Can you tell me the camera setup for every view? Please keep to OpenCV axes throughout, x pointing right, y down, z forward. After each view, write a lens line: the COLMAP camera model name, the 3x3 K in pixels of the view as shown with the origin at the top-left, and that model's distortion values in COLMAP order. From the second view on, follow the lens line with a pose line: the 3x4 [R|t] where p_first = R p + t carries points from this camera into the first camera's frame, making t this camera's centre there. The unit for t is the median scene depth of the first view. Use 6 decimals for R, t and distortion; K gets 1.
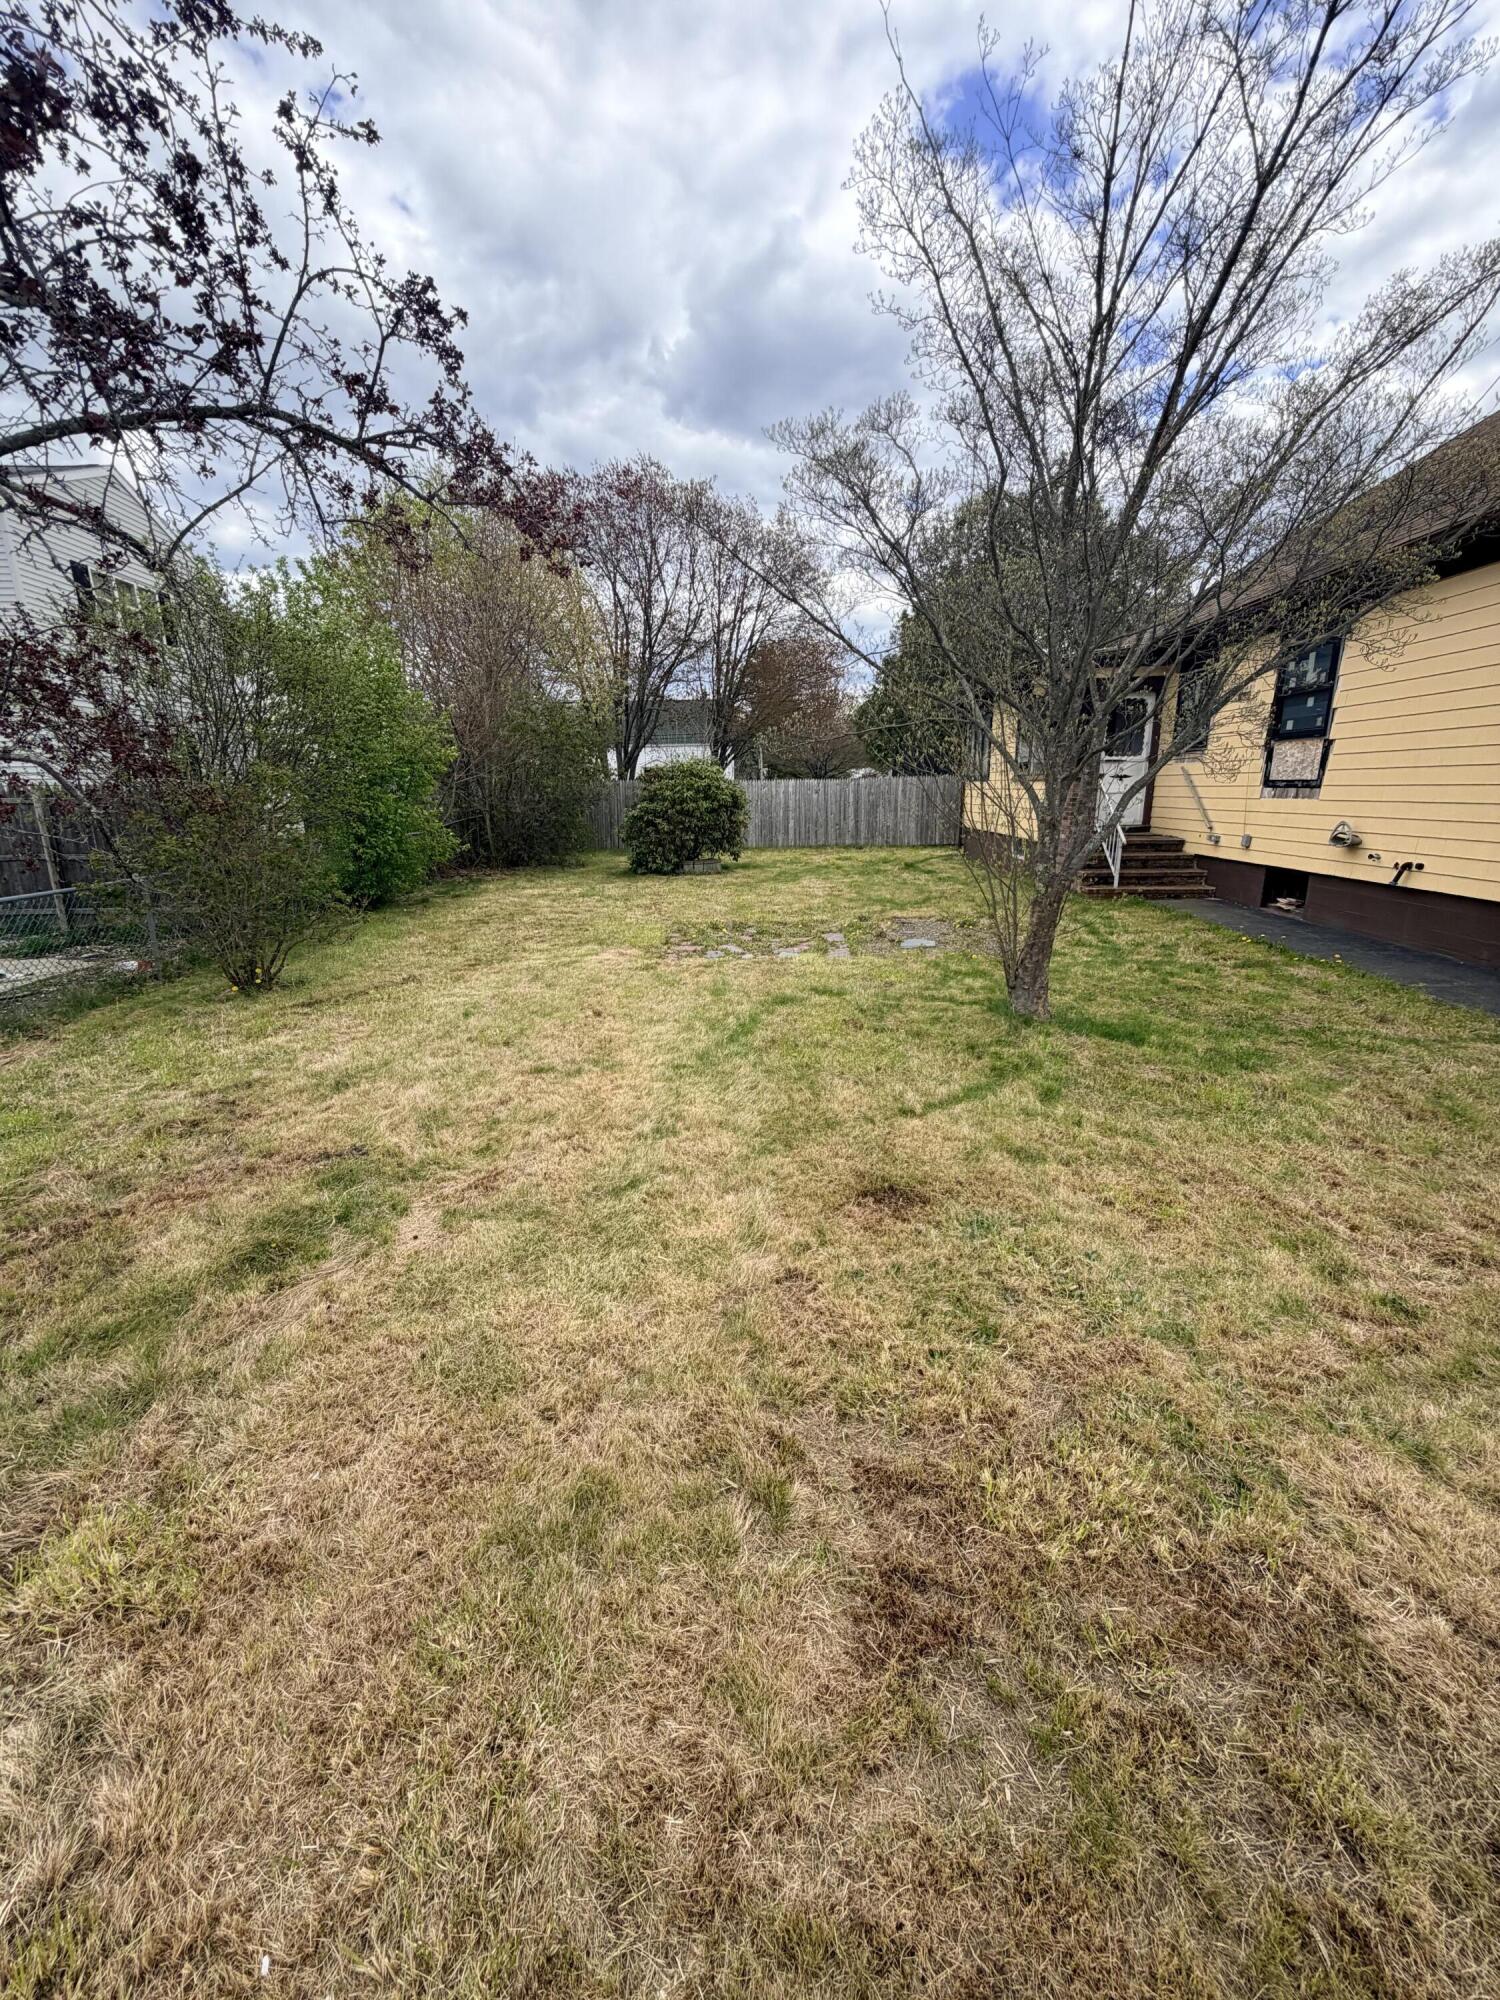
lens RADIAL K [[800.1, 0, 751.1], [0, 800.1, 993.8], [0, 0, 1]] dist [-0.002392, 0.000561]
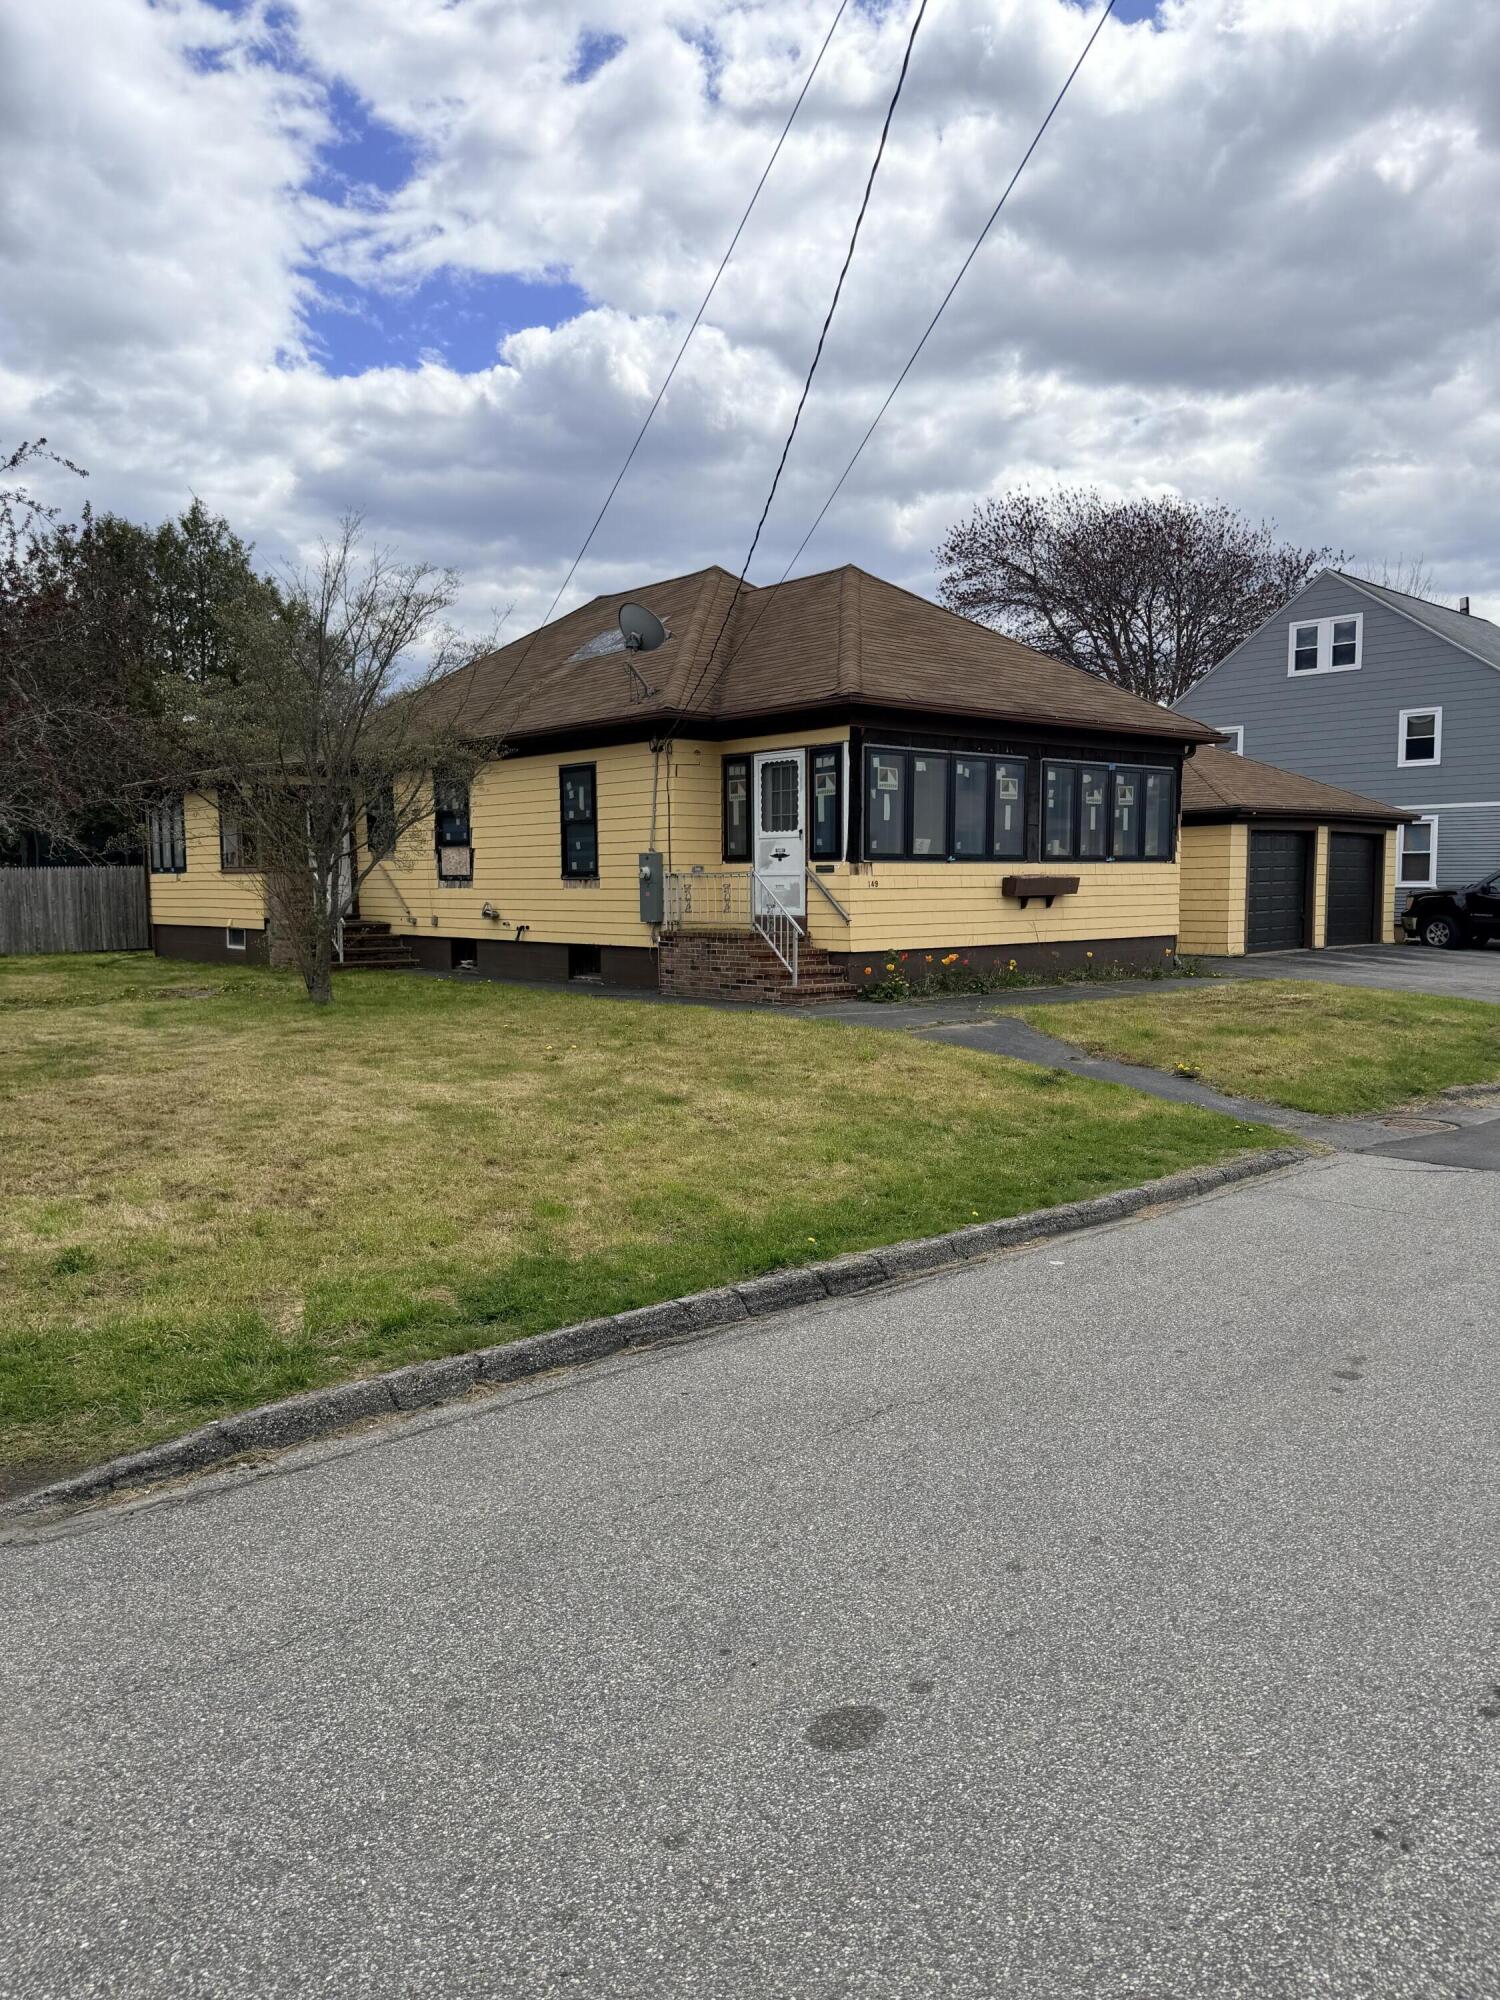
lens RADIAL K [[1487.2, 0, 745.6], [0, 1487.2, 1095.4], [0, 0, 1]] dist [0.019234, -0.007444]
pose [[0.741468, -0.088598, 0.665114, -0.732859], [0.164896, 0.984906, -0.052629, 0.341746], [-0.650411, 0.148697, 0.744885, -1.245680]]
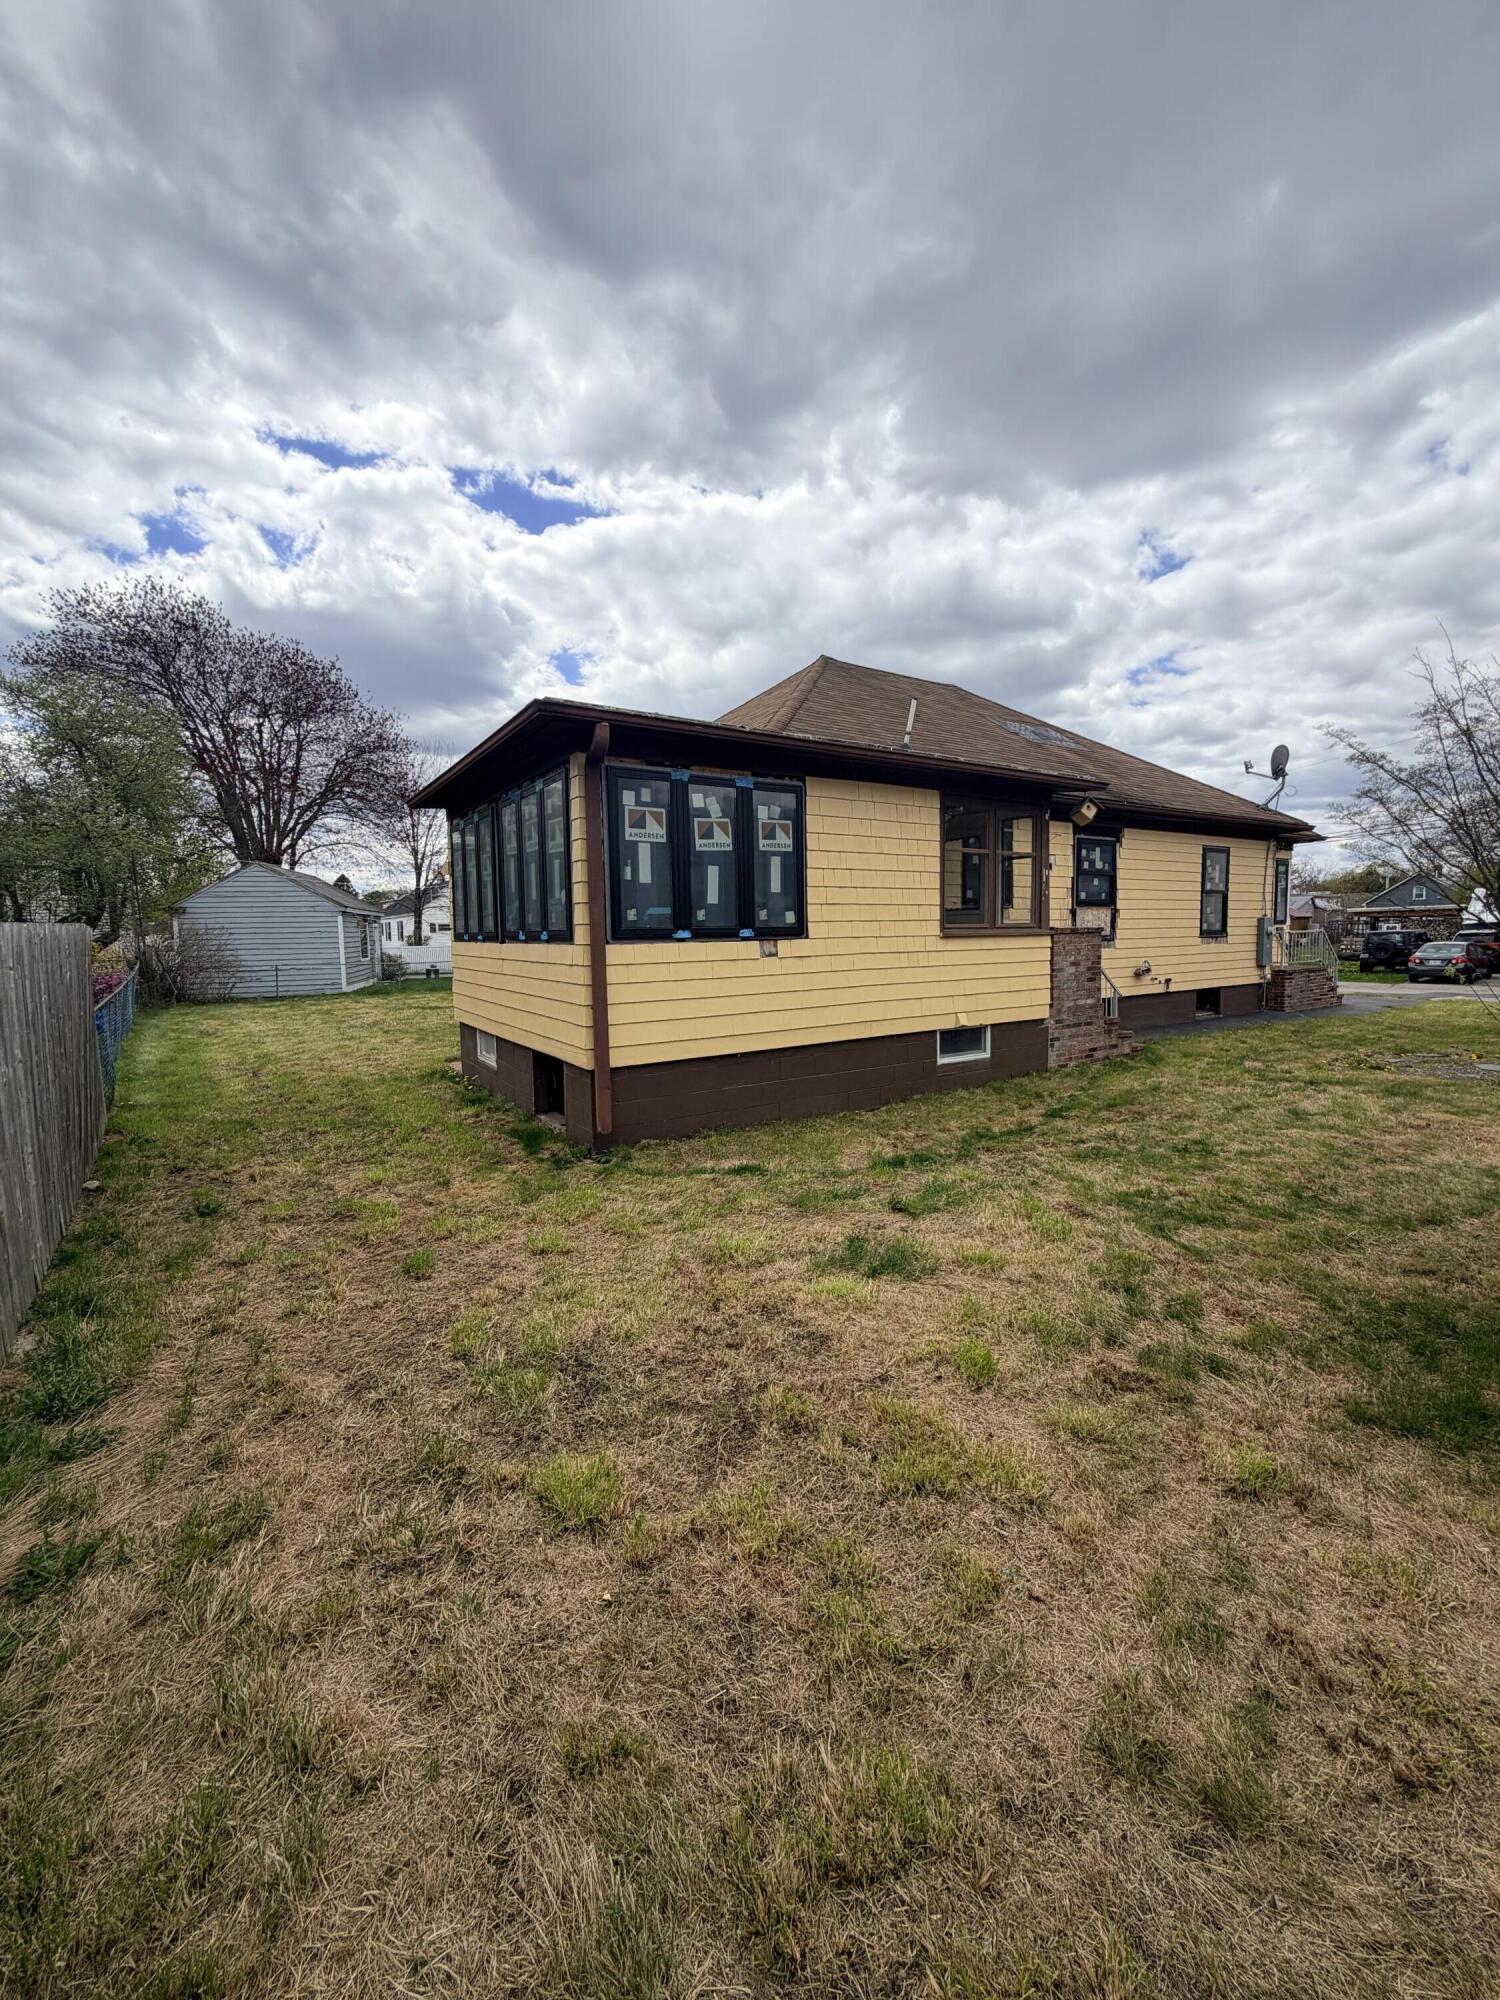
lens RADIAL K [[800.1, 0, 751.1], [0, 800.1, 993.8], [0, 0, 1]] dist [-0.002392, 0.000561]
pose [[-0.558565, -0.043881, 0.828299, -0.130198], [0.229820, 0.951316, 0.205378, -0.609150], [-0.796987, 0.305077, -0.521287, 2.286779]]
